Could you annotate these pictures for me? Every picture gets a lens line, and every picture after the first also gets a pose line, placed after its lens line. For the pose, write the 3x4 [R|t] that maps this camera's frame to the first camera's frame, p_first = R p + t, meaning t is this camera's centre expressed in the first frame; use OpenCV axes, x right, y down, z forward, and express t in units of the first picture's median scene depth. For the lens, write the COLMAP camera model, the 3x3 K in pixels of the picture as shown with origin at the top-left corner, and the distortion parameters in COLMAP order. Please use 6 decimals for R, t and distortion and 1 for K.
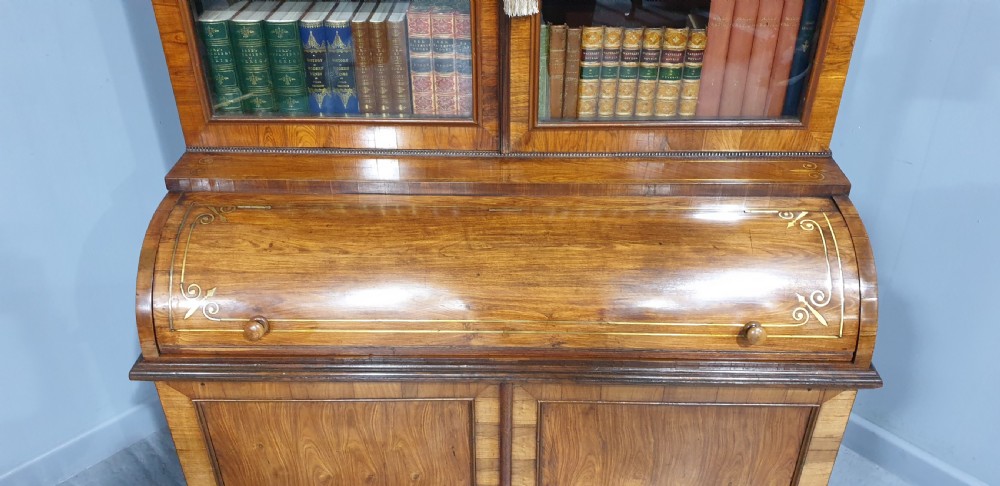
lens RADIAL K [[737.3, 0, 510.9], [0, 737.3, 224.8], [0, 0, 1]] dist [0.078437, -0.108679]
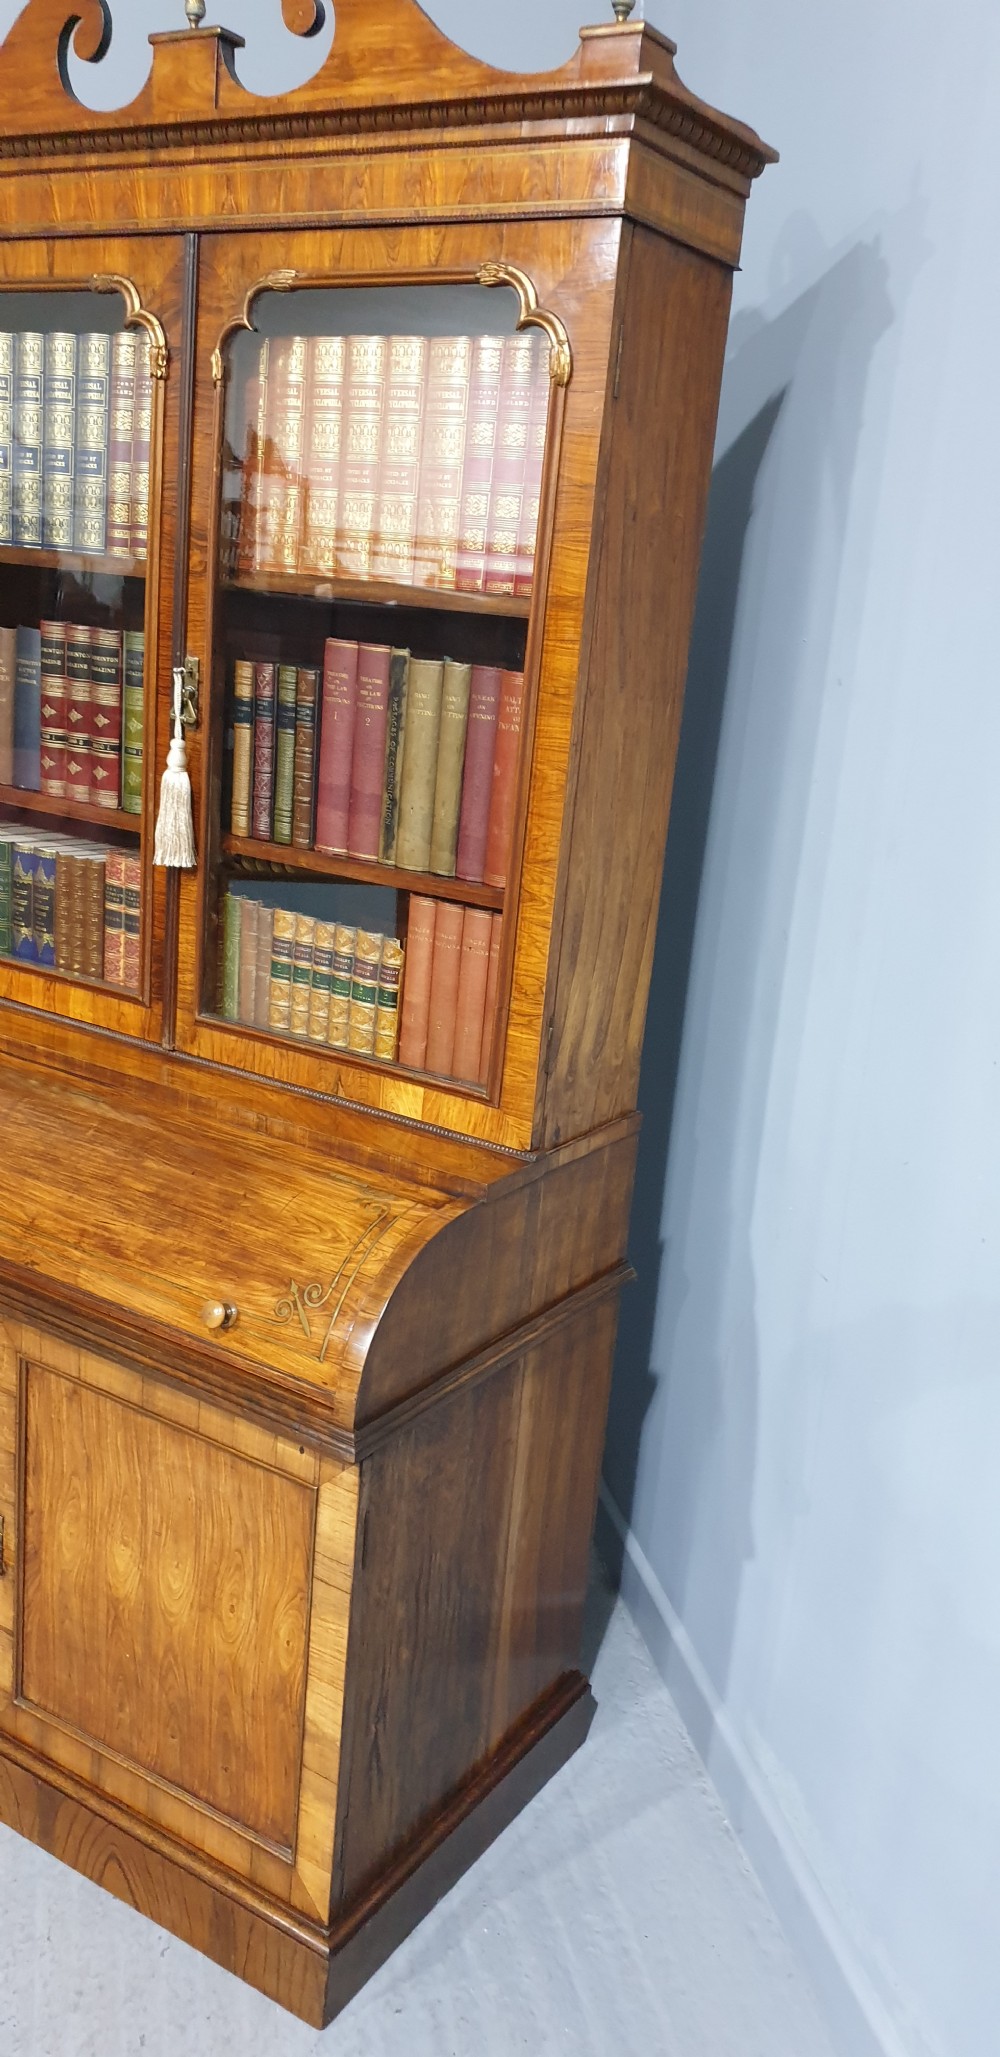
lens RADIAL K [[1516.6, 0, 529.7], [0, 1516.6, 1028.1], [0, 0, 1]] dist [0.078437, -0.108679]
pose [[0.857048, 0.209177, -0.470865, 1.084653], [-0.341890, 0.914579, -0.216002, 0.096481], [0.385461, 0.346108, 0.855353, -0.203840]]
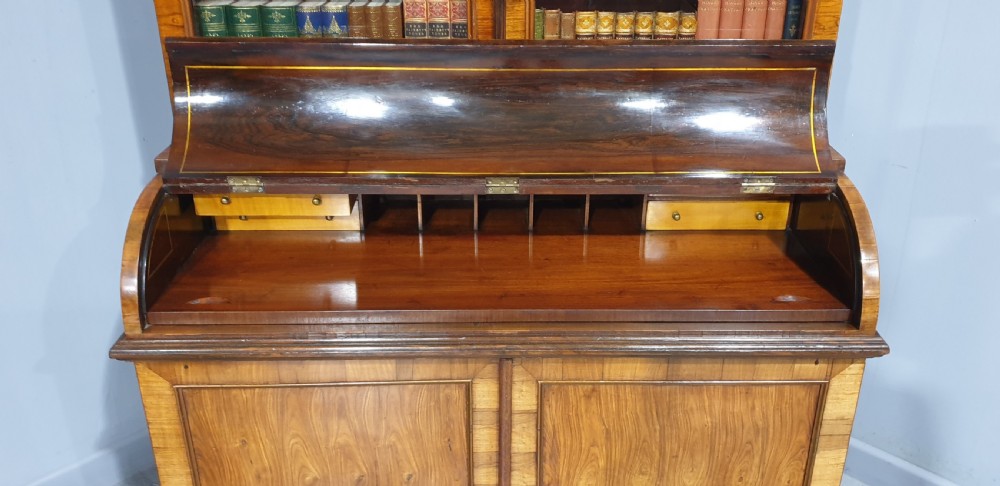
lens RADIAL K [[786.5, 0, 520.8], [0, 786.5, 233.8], [0, 0, 1]] dist [0.068394, -0.084218]
pose [[0.999533, -0.009344, 0.029107, -0.013701], [0.013016, 0.991606, -0.128639, 0.174430], [-0.027661, 0.128958, 0.991264, -0.037175]]
